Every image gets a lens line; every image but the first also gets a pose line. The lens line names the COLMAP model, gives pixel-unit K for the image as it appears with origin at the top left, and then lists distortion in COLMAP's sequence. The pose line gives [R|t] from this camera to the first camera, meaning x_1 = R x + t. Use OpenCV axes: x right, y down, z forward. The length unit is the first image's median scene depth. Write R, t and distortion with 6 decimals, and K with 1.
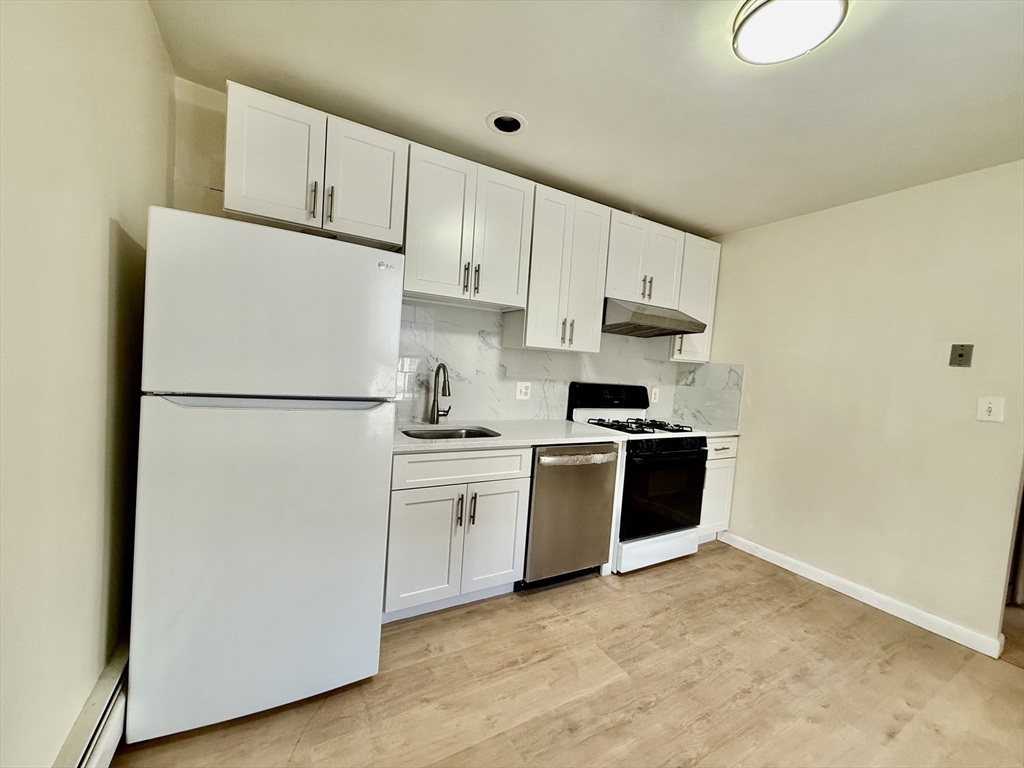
lens RADIAL K [[406.2, 0, 509.5], [0, 406.2, 383.2], [0, 0, 1]] dist [0.000645, 0.000197]
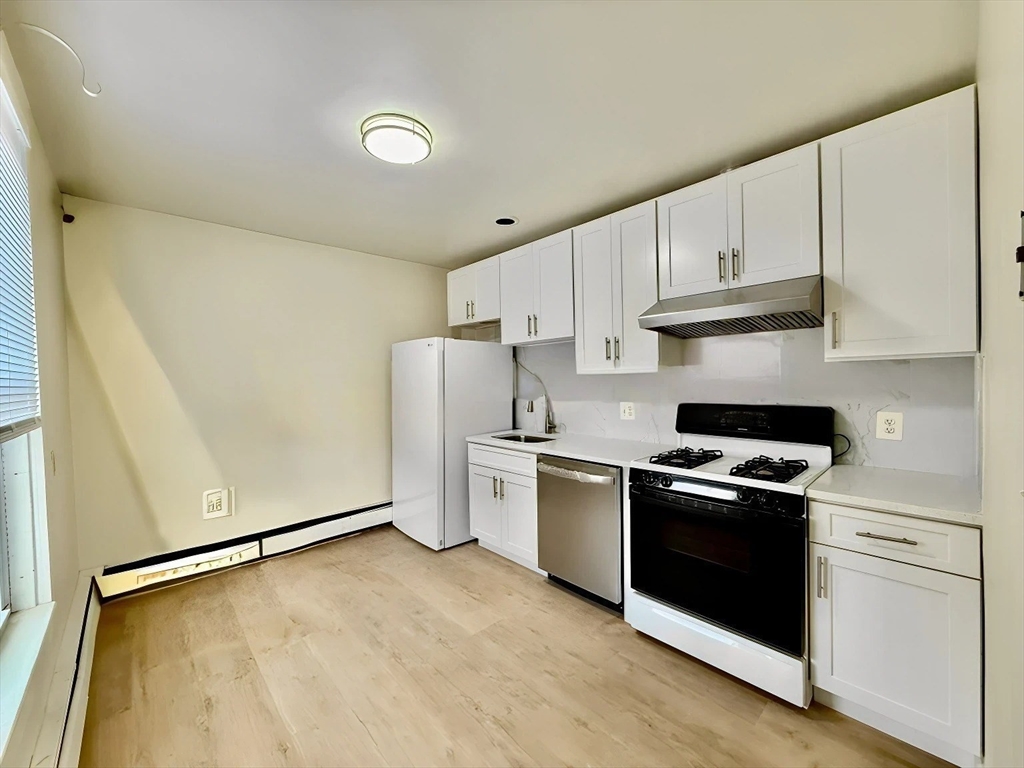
lens RADIAL K [[406.2, 0, 509.5], [0, 406.2, 383.2], [0, 0, 1]] dist [0.000645, 0.000197]
pose [[0.228217, -0.060576, -0.971724, 1.153583], [-0.014378, 0.997744, -0.065575, 0.024908], [0.973504, 0.028937, 0.226832, 0.594146]]
